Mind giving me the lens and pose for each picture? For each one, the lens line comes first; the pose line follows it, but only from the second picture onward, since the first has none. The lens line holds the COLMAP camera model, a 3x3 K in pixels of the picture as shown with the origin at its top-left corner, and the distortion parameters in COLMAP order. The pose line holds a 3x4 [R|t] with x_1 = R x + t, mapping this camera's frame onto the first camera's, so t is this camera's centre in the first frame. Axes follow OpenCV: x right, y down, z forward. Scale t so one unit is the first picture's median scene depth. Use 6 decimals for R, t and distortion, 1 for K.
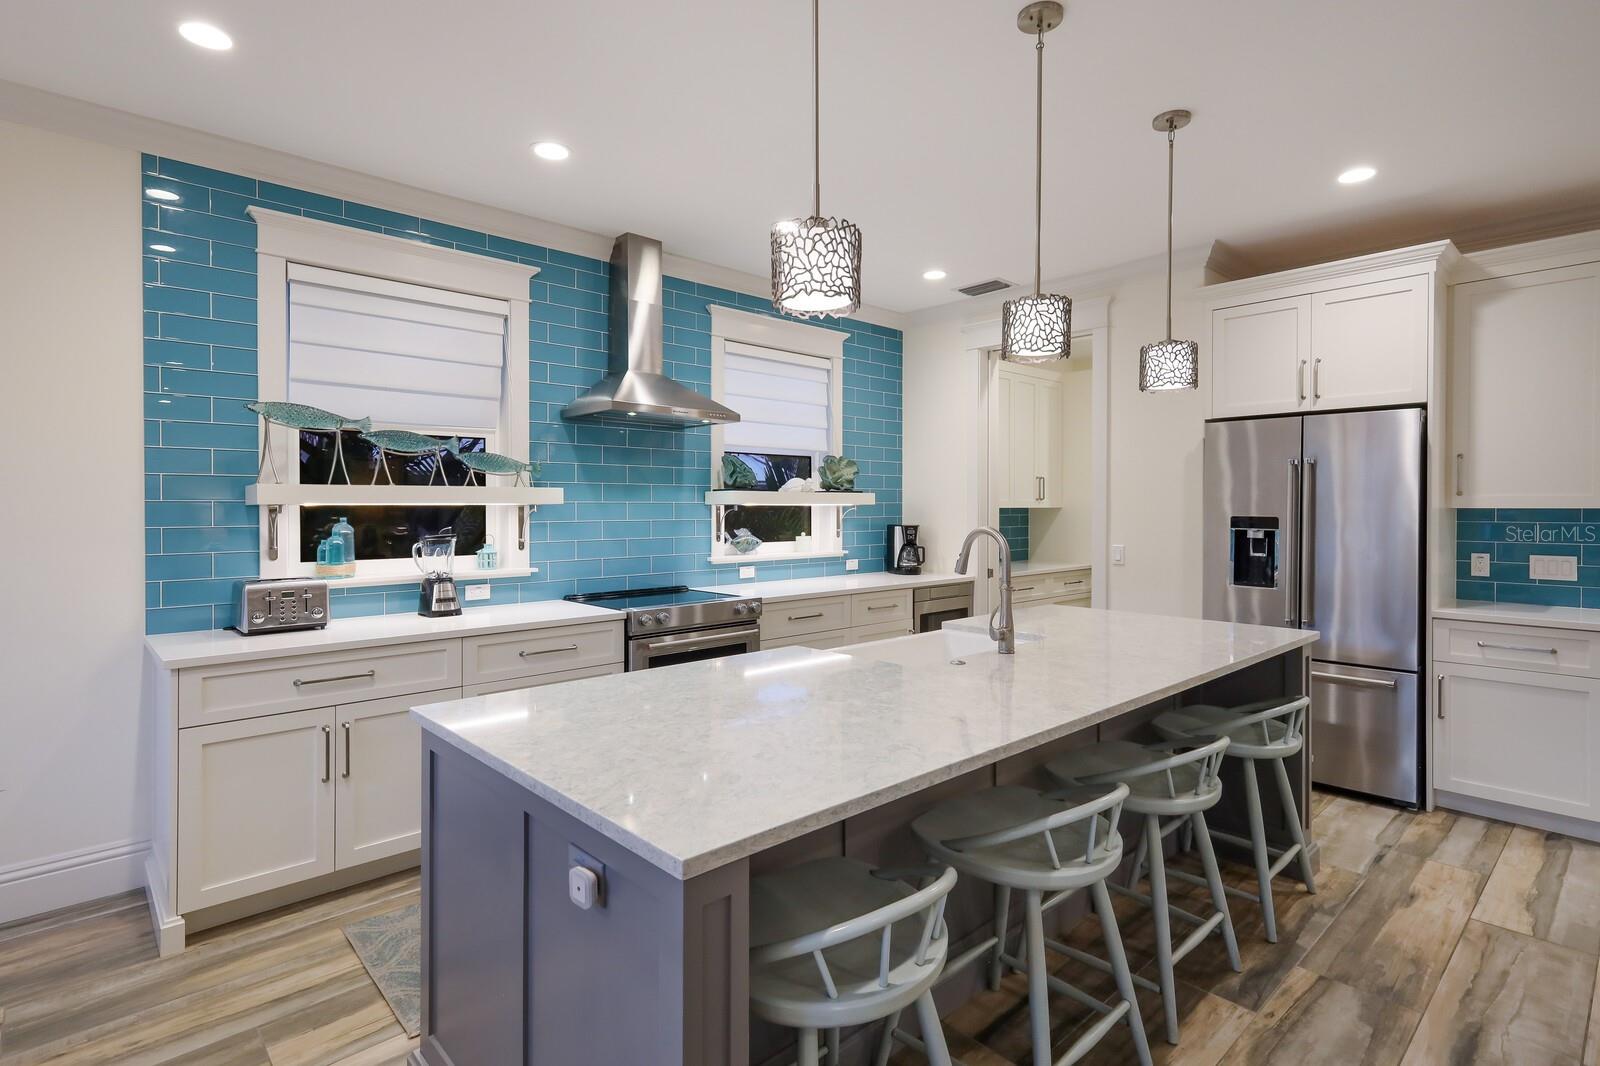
lens RADIAL K [[815.2, 0, 804.9], [0, 815.2, 517.1], [0, 0, 1]] dist [0.003602, -0.000017]
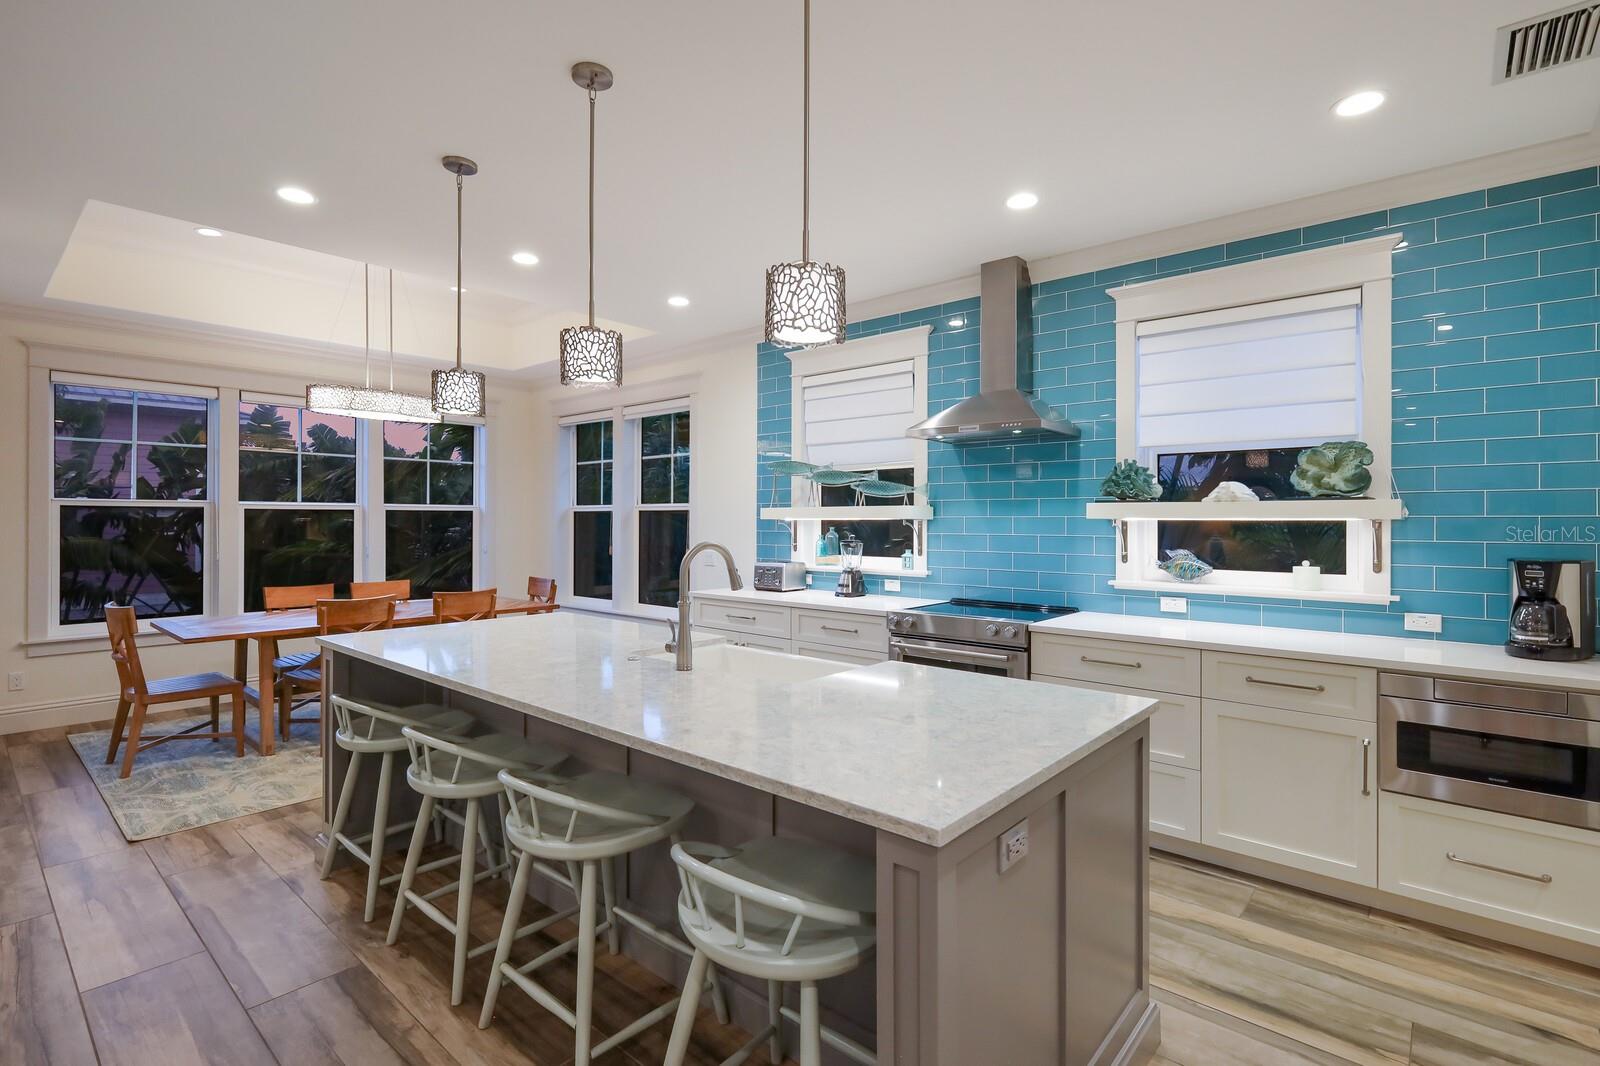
lens RADIAL K [[733.3, 0, 808.7], [0, 733.3, 525.7], [0, 0, 1]] dist [-0.002325, 0.000352]
pose [[0.100991, 0.008101, -0.994854, 0.590424], [-0.016004, 0.999851, 0.006517, -0.007936], [0.994759, 0.015264, 0.101106, 0.564567]]
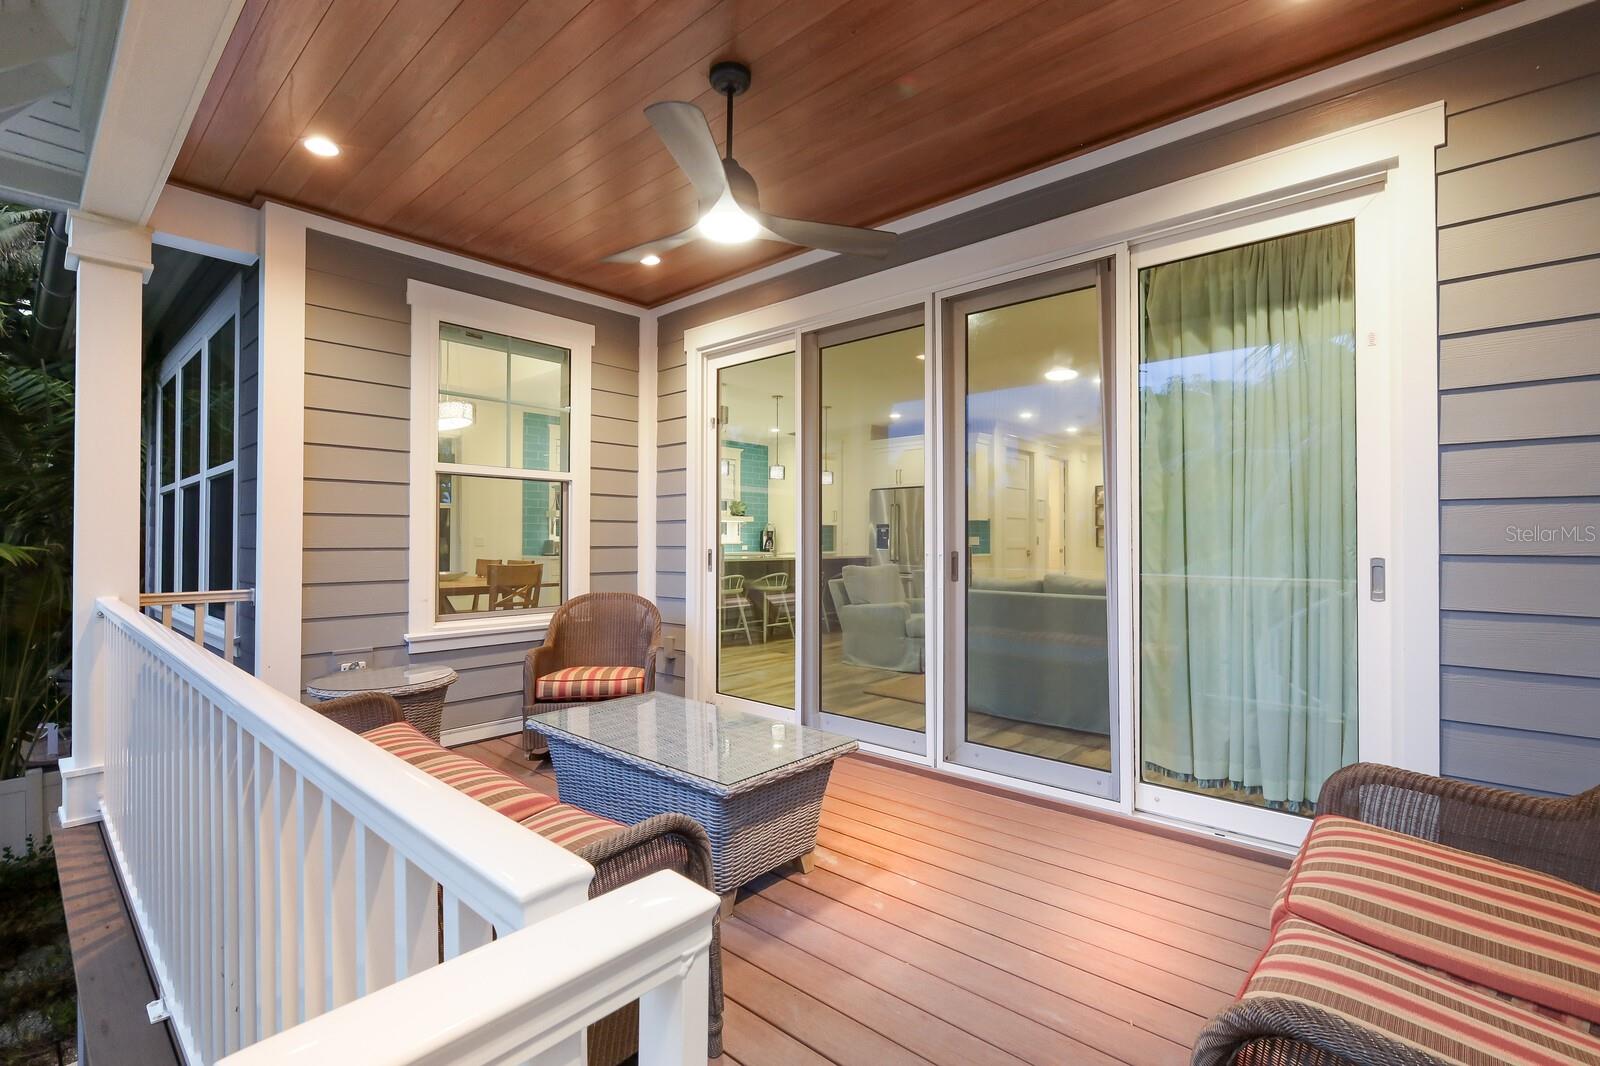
lens RADIAL K [[706.9, 0, 794.1], [0, 706.9, 542.3], [0, 0, 1]] dist [0.009871, -0.000222]
pose [[0.996317, -0.000246, 0.085744, 0.028529], [0.000937, 0.999967, -0.008021, 0.065207], [-0.085739, 0.008071, 0.996285, -1.124067]]
